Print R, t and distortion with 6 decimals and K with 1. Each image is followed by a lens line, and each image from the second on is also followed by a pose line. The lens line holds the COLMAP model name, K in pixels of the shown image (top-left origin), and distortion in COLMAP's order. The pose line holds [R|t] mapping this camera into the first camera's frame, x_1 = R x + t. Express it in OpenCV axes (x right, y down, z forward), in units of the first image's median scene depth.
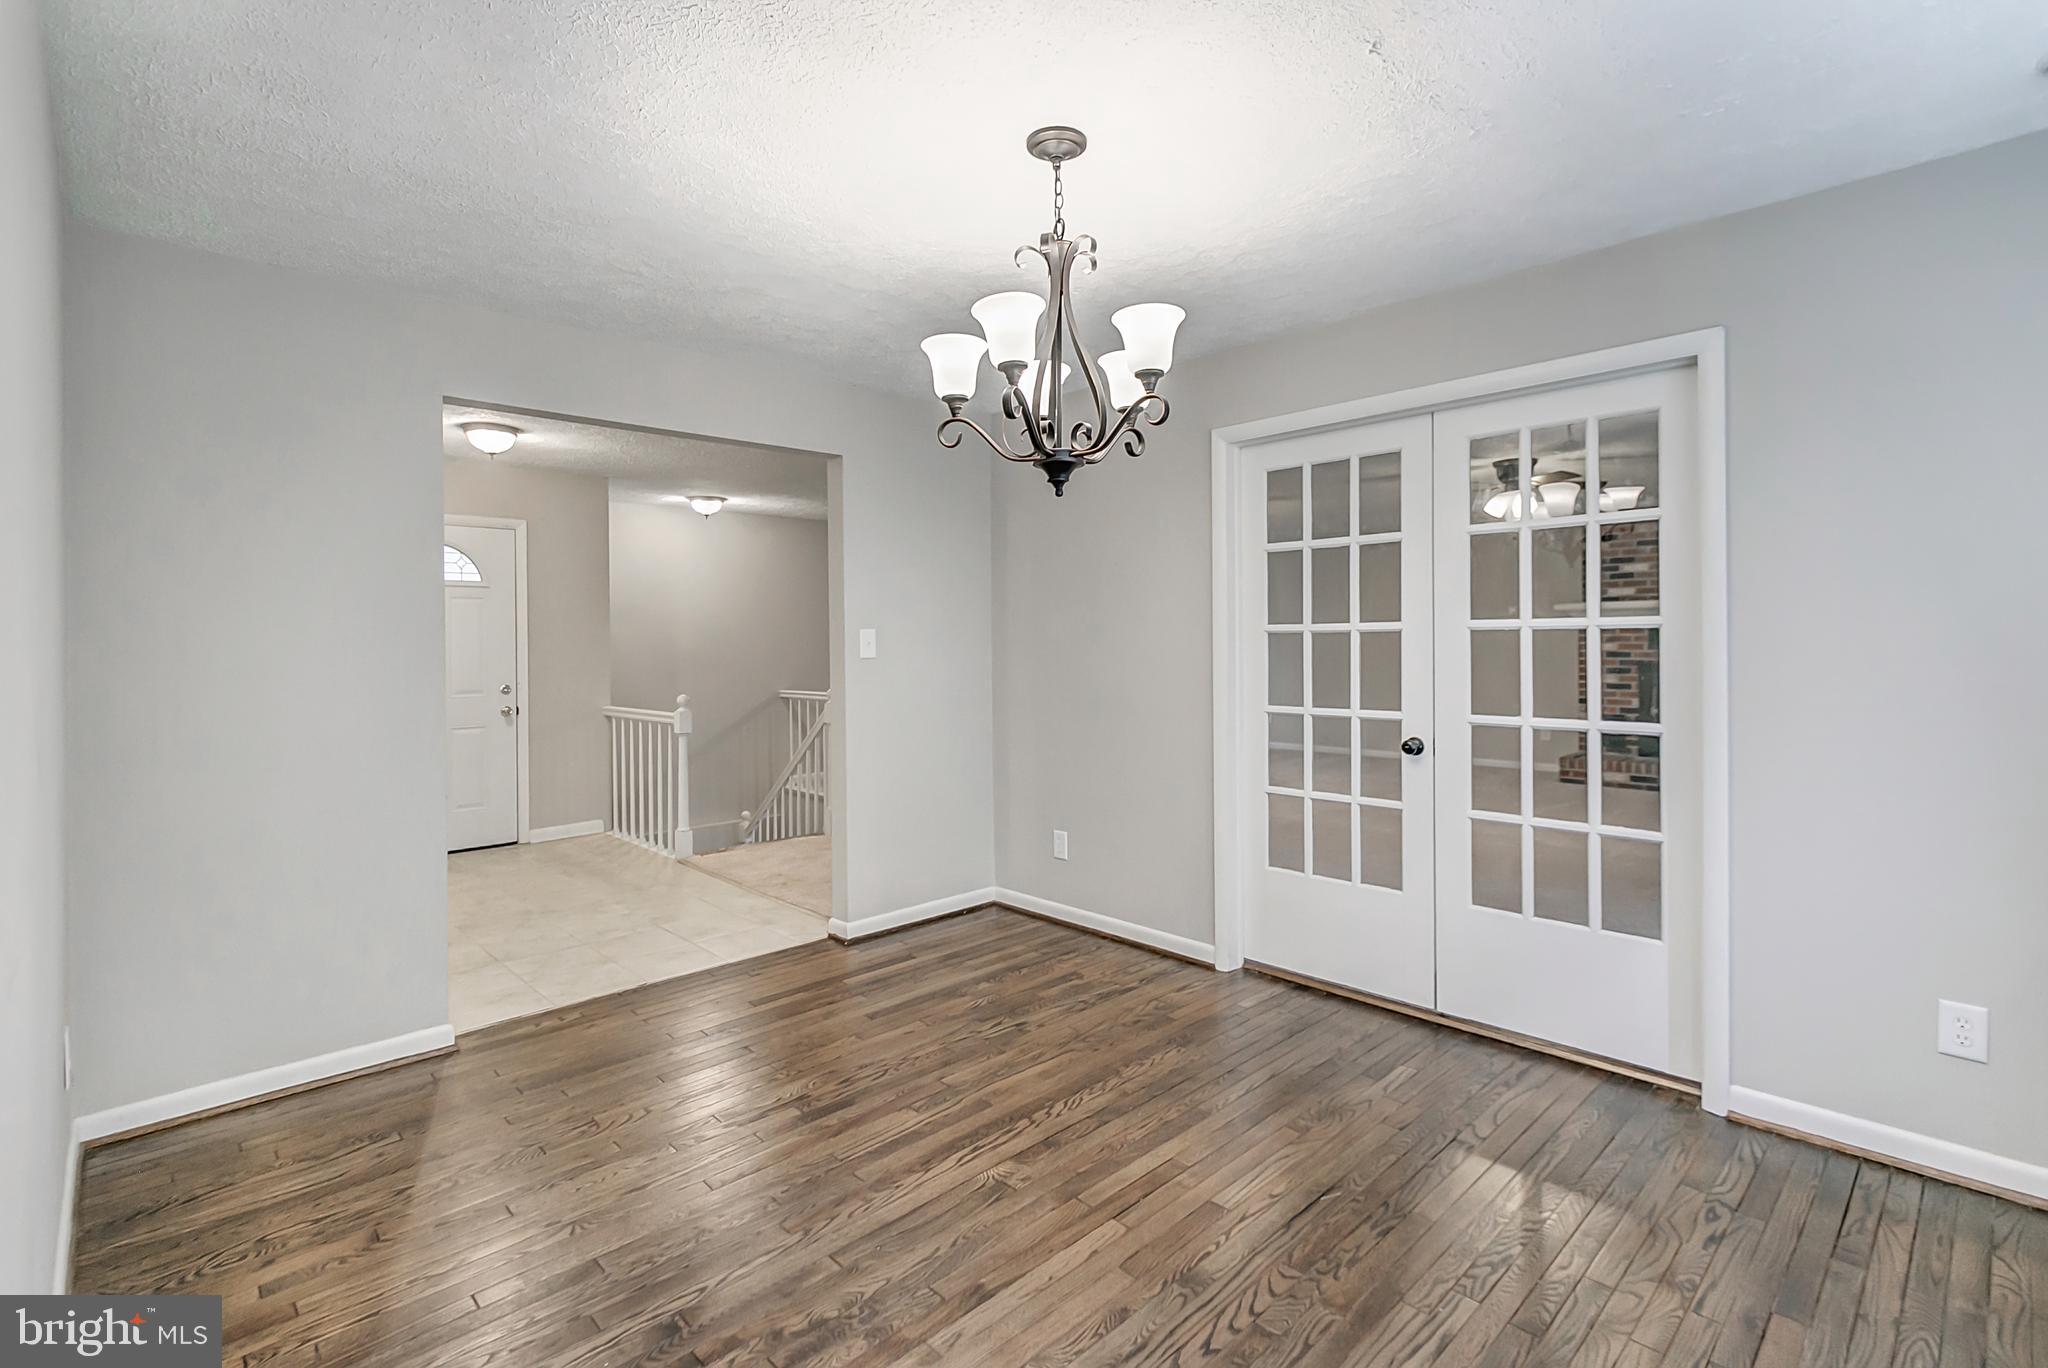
lens RADIAL K [[961.6, 0, 1020.9], [0, 961.6, 639.8], [0, 0, 1]] dist [-0.000542, -0.000048]
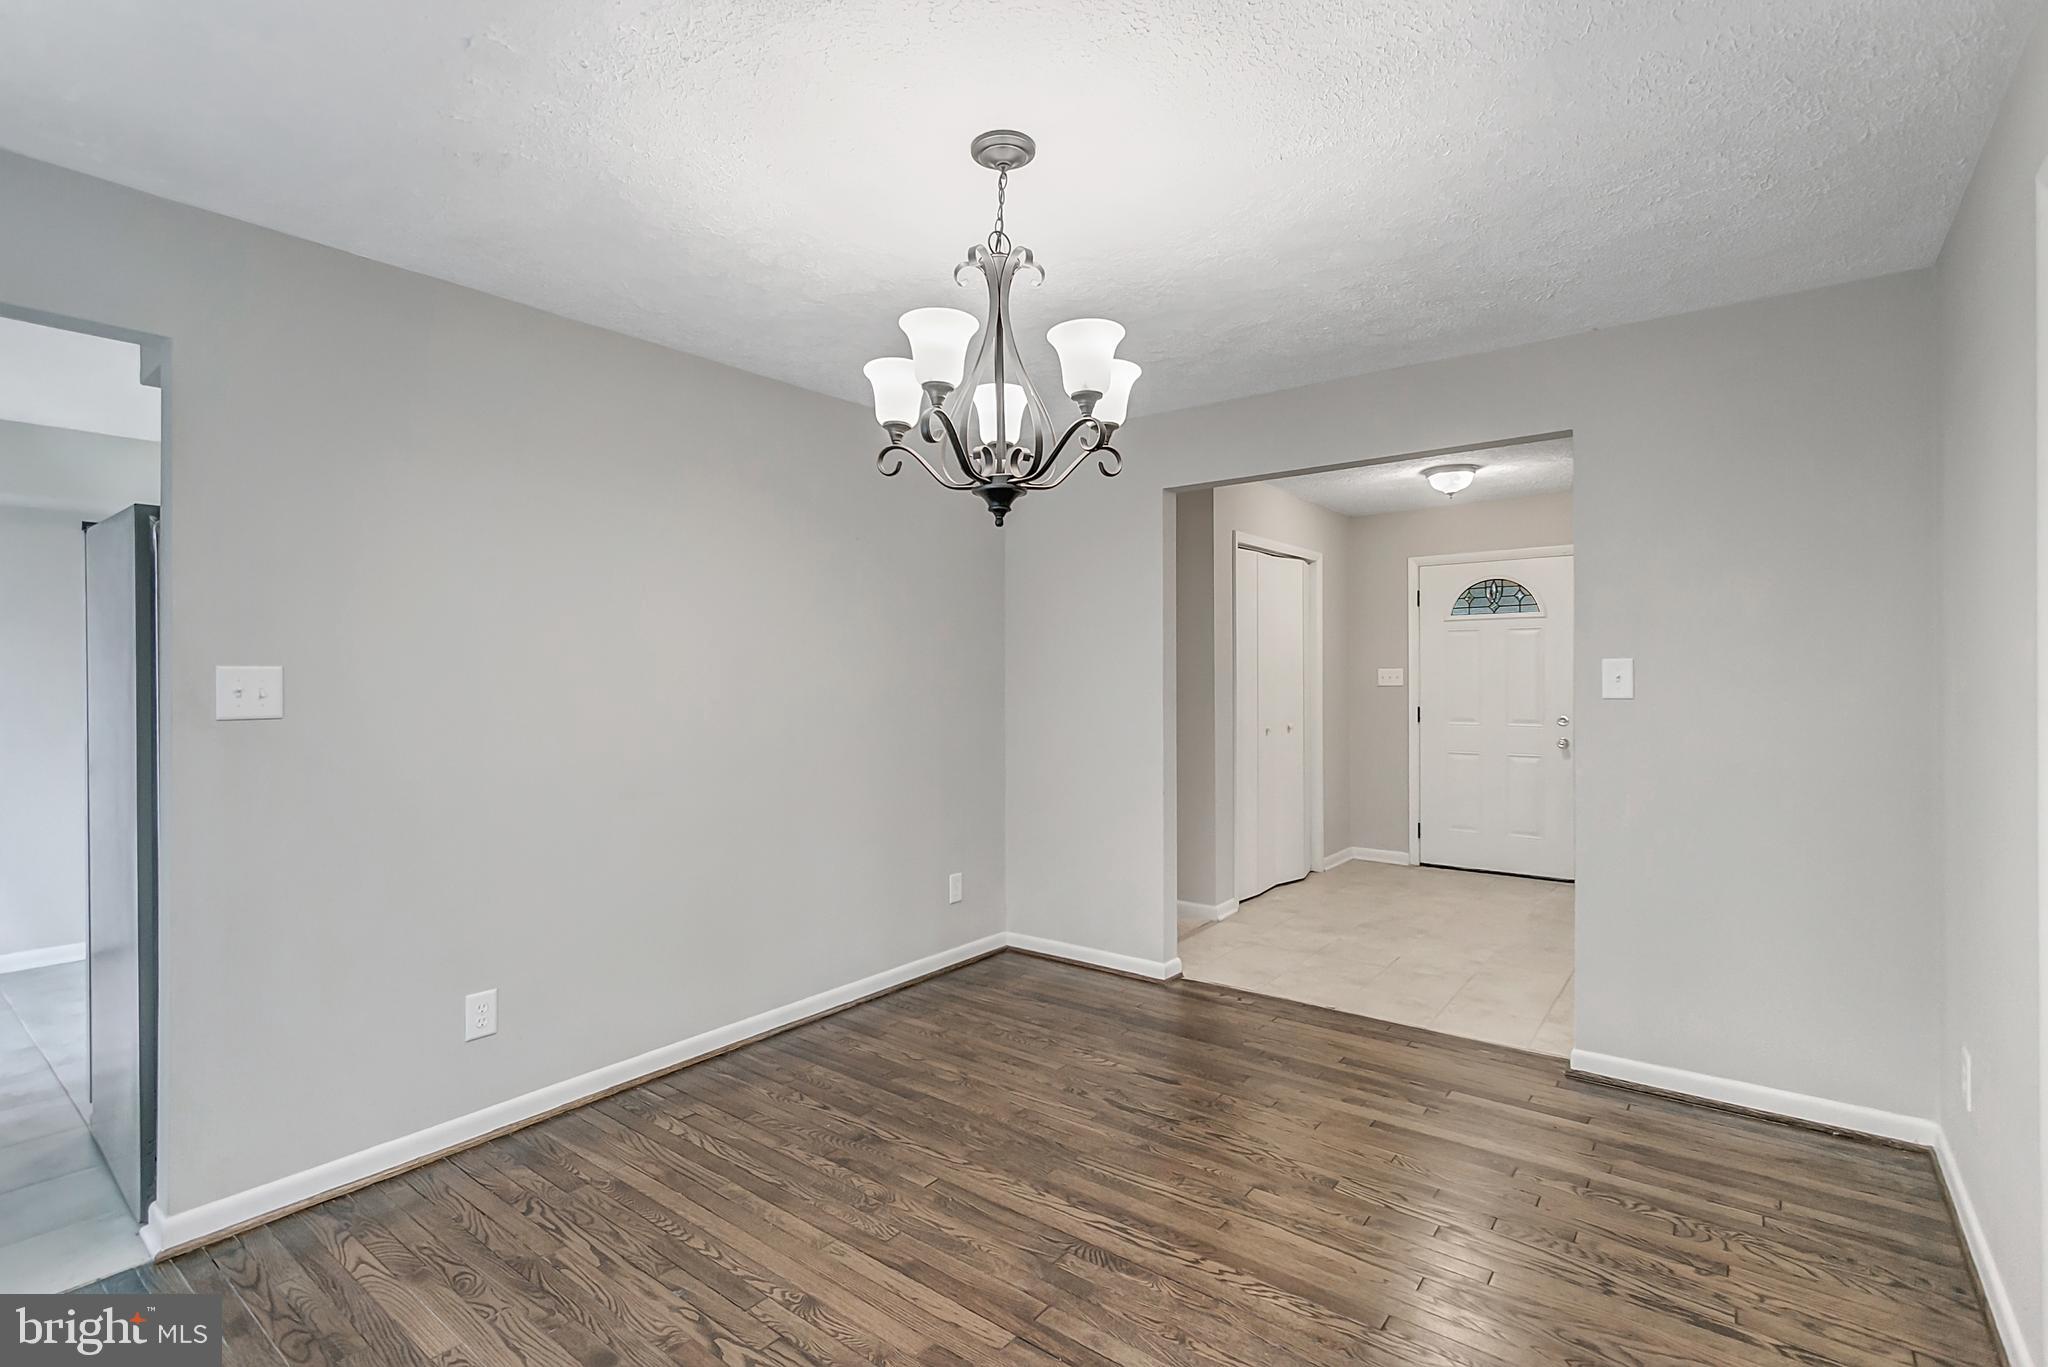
lens RADIAL K [[949.4, 0, 1012.9], [0, 949.4, 679.6], [0, 0, 1]] dist [-0.002886, -0.000369]
pose [[0.134531, 0.010538, -0.990853, 0.411719], [-0.002012, 0.999944, 0.010361, -0.001143], [0.990907, 0.000599, 0.134545, 0.386564]]
